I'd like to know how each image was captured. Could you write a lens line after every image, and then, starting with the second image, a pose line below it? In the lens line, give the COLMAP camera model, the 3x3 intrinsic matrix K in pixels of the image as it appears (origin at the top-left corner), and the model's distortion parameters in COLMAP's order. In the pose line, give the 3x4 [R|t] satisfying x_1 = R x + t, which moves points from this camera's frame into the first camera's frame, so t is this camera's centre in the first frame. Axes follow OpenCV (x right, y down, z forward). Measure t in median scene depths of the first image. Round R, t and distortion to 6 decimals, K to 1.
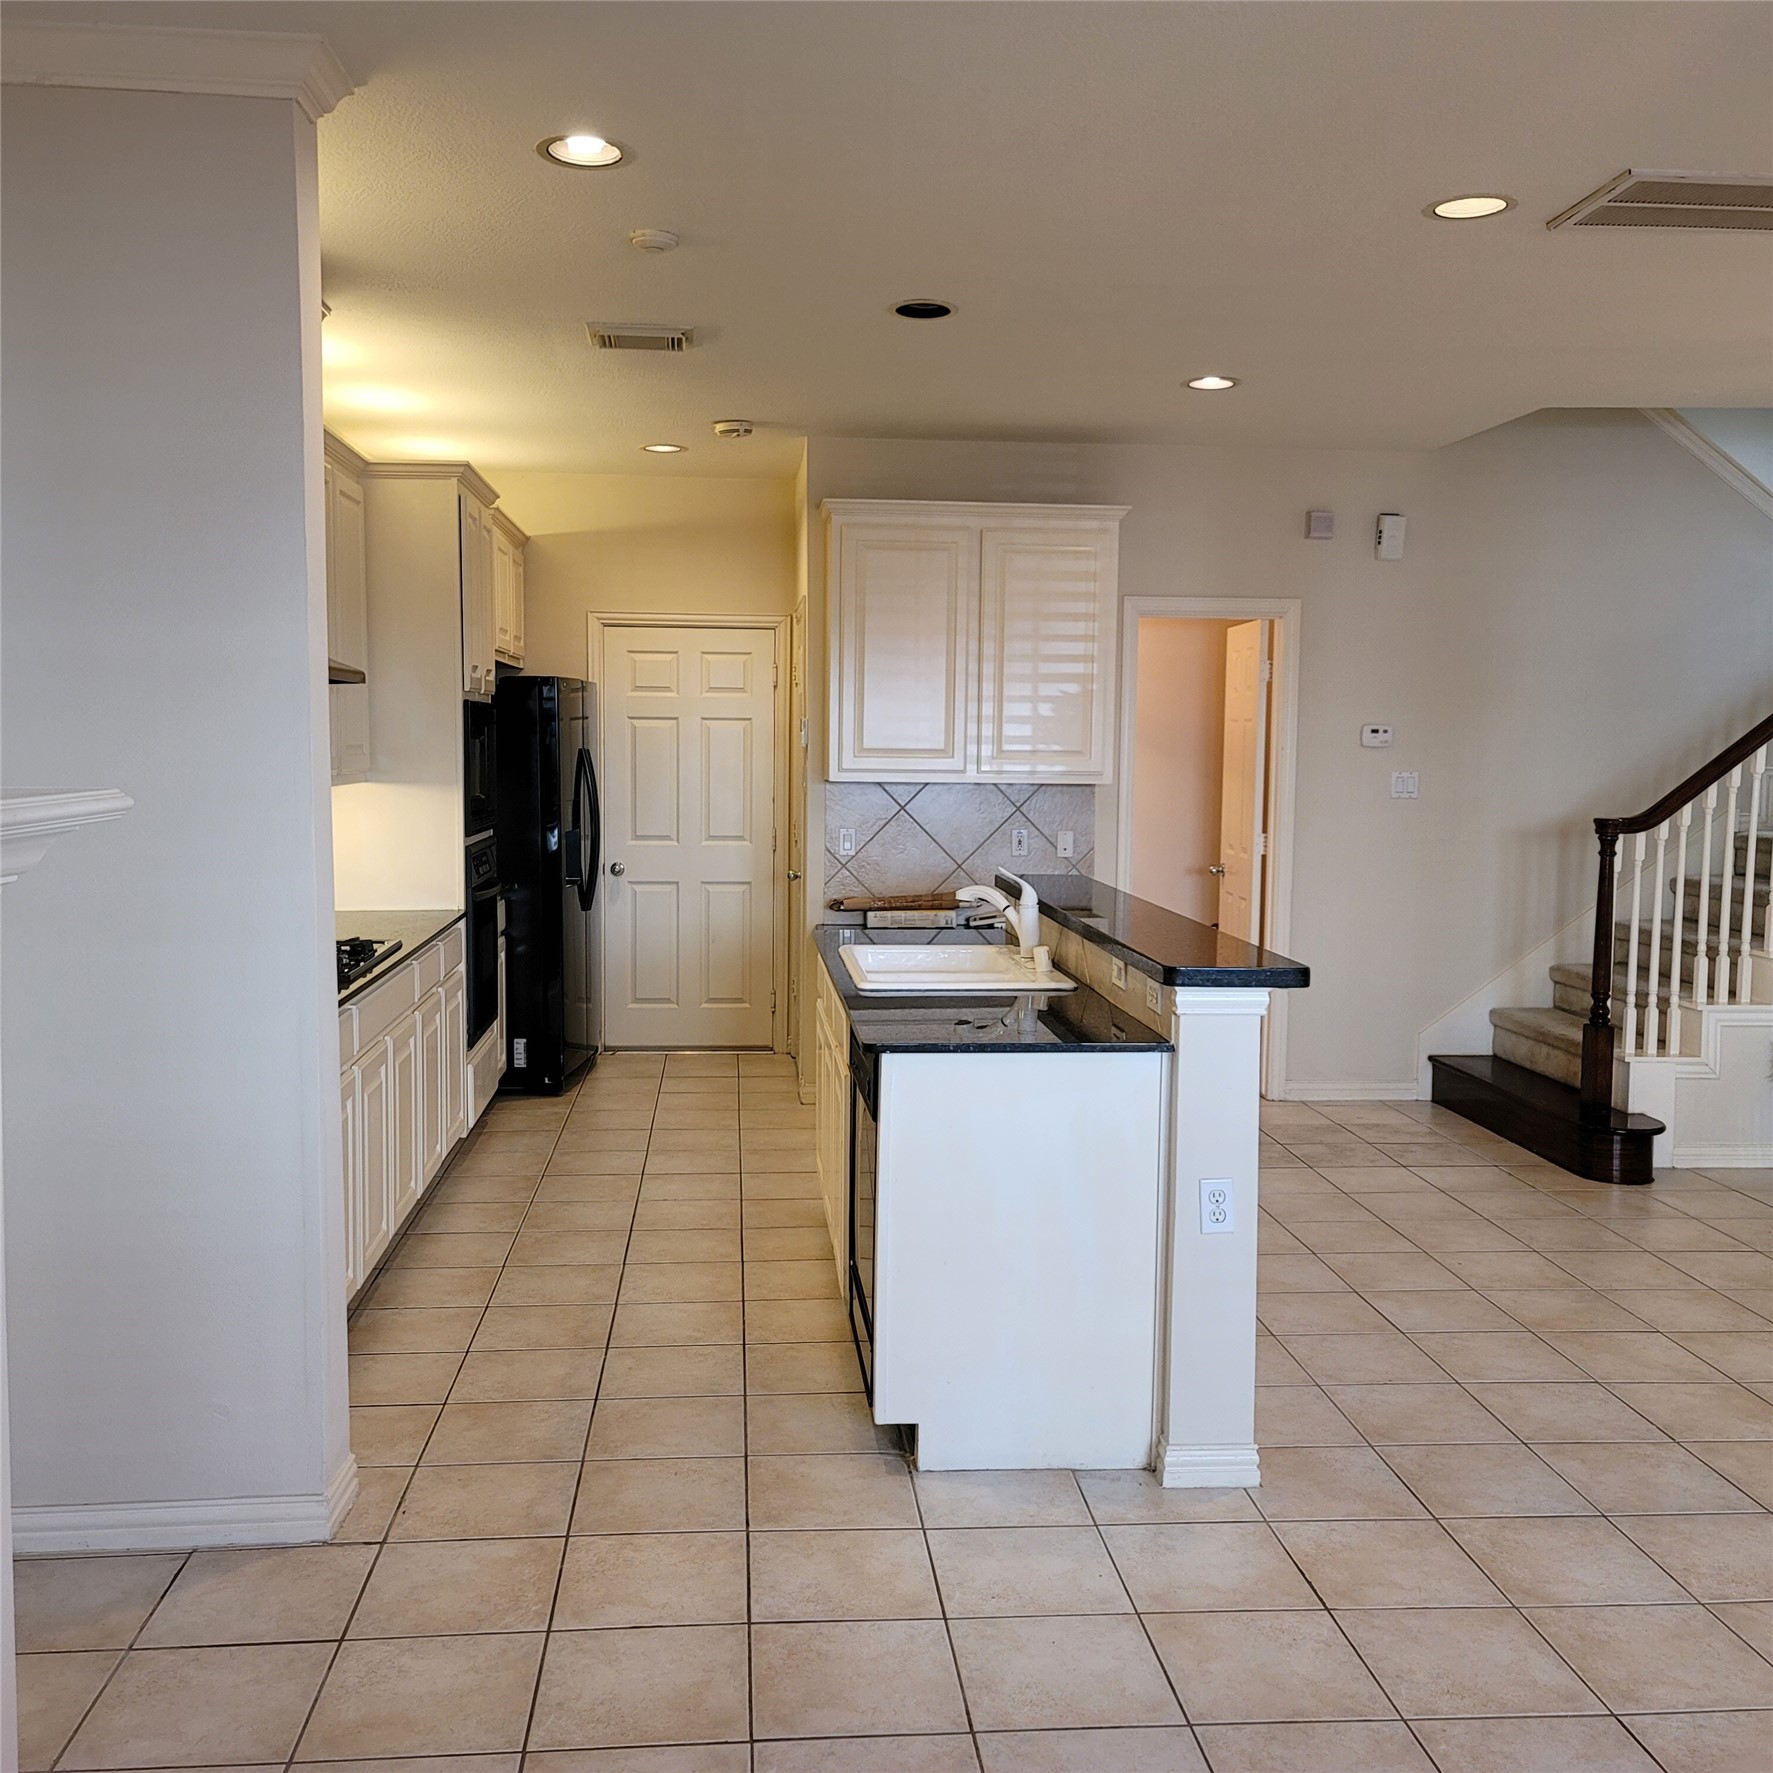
lens RADIAL K [[1718.6, 0, 881.1], [0, 1718.6, 870.5], [0, 0, 1]] dist [0.058976, -0.001339]
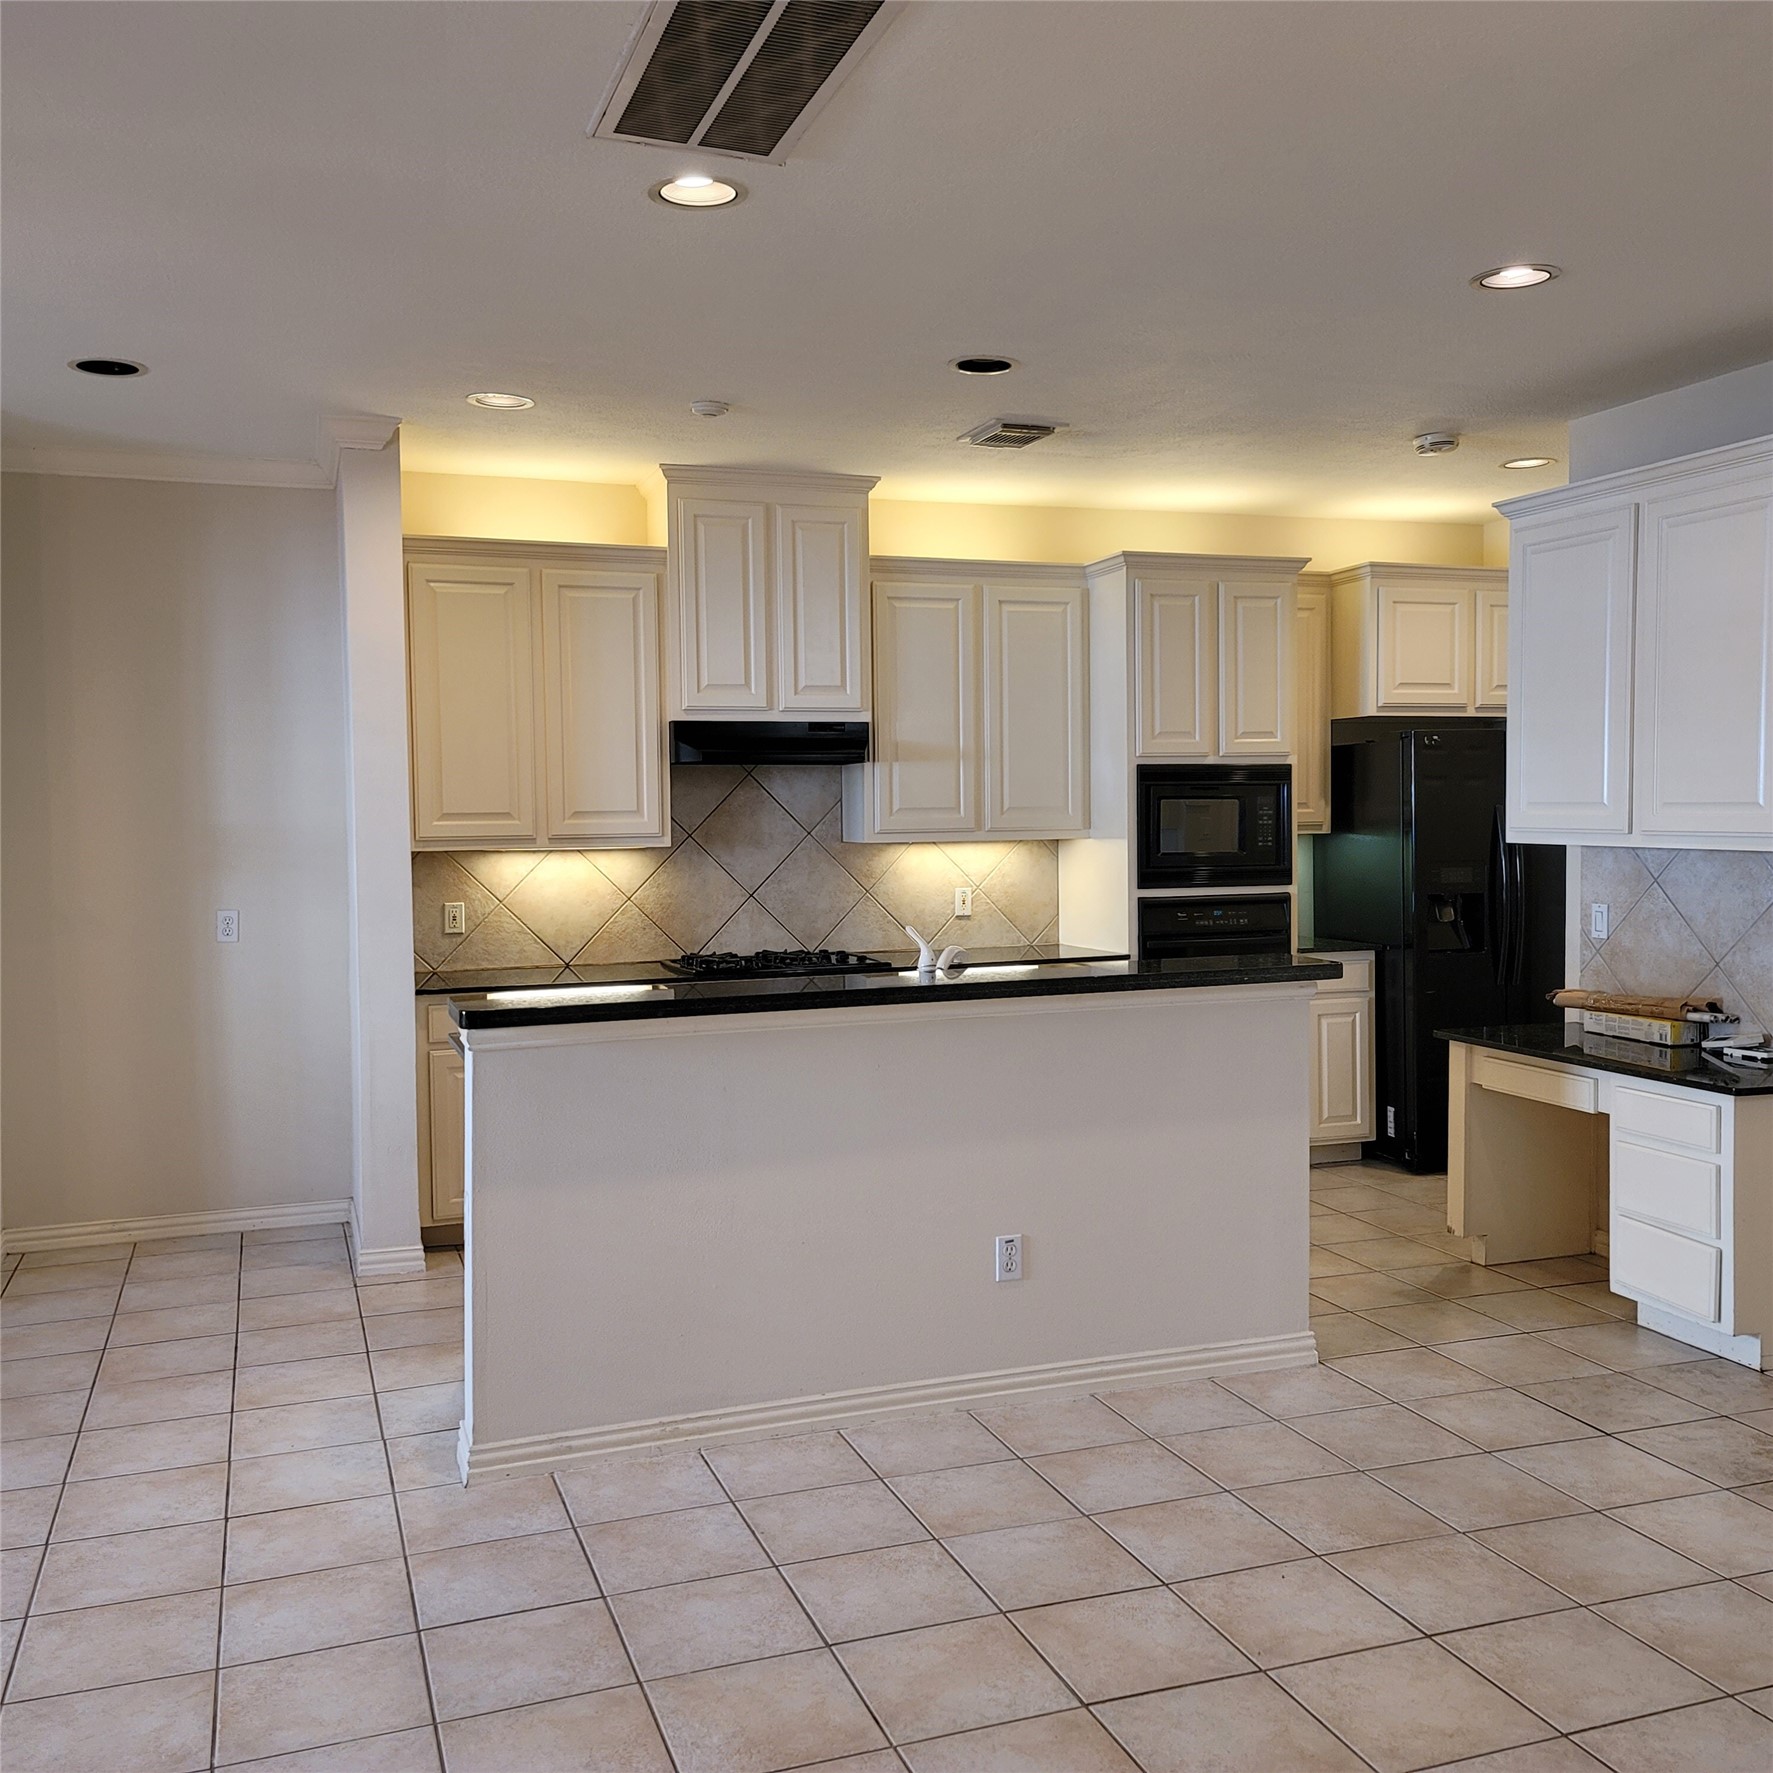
lens RADIAL K [[1721.1, 0, 886.5], [0, 1721.1, 886.5], [0, 0, 1]] dist [0.065642, -0.012699]
pose [[0.258071, 0.036123, -0.965450, 0.755389], [-0.061011, 0.997916, 0.021030, -0.033231], [0.964198, 0.053476, 0.259737, 0.543886]]
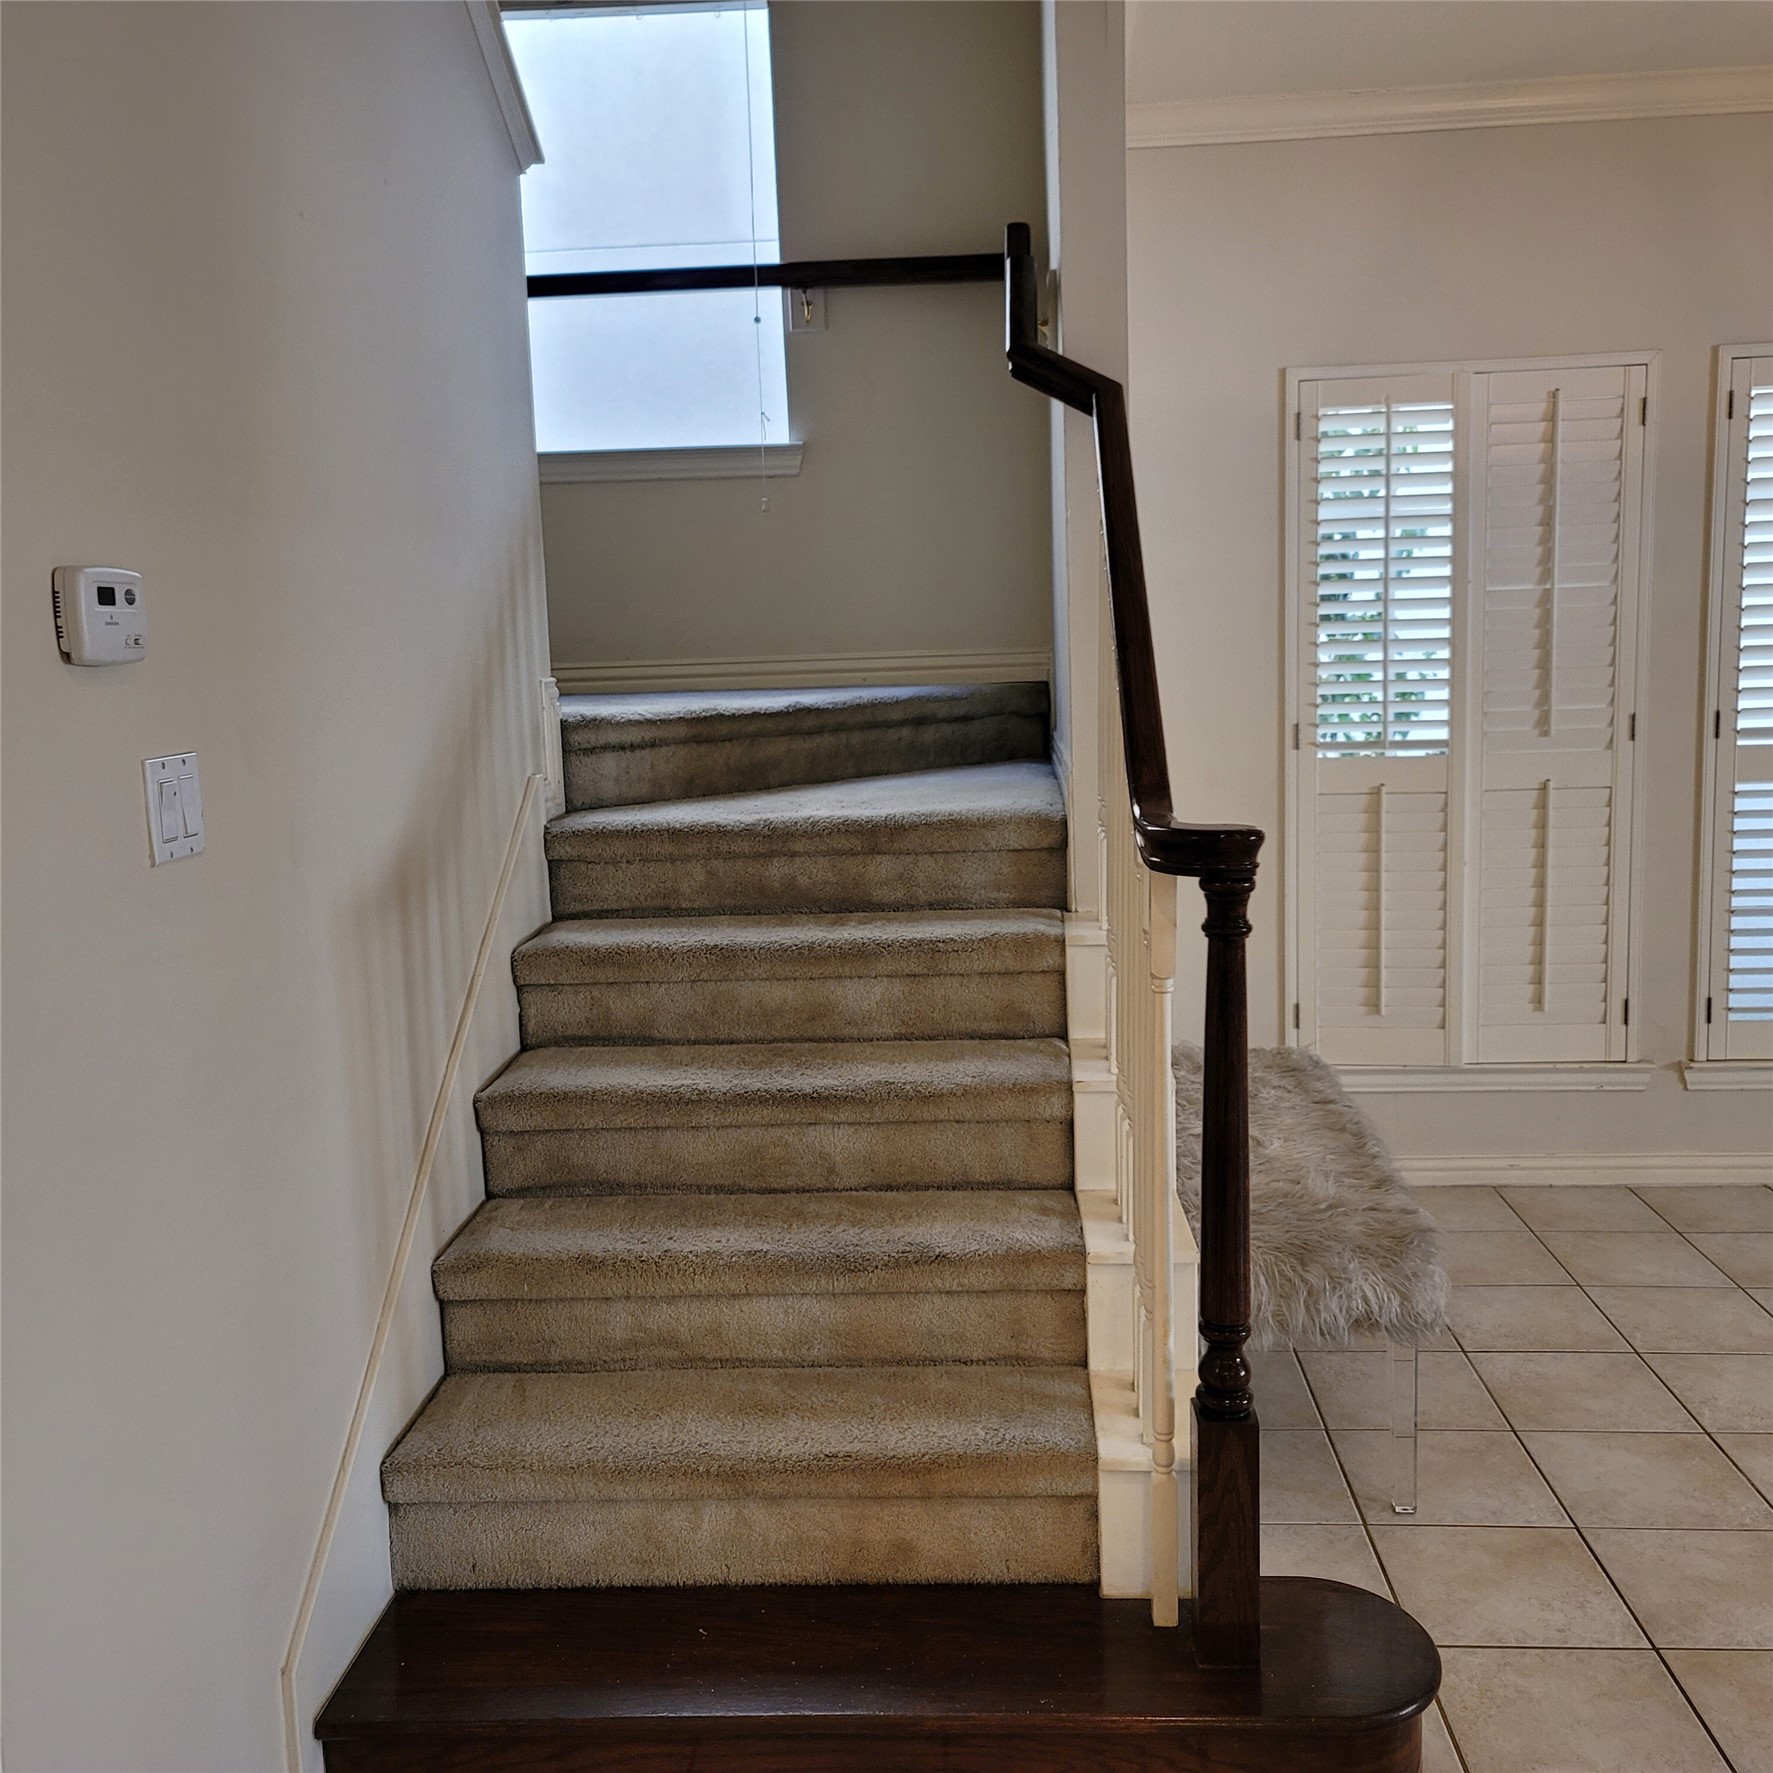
lens RADIAL K [[1724.5, 0, 895.1], [0, 1724.5, 853.2], [0, 0, 1]] dist [0.059228, 0.001724]
pose [[0.144588, -0.148224, 0.978327, 0.074967], [0.110862, 0.984918, 0.132838, -0.076591], [-0.983262, 0.089253, 0.158840, 0.999816]]
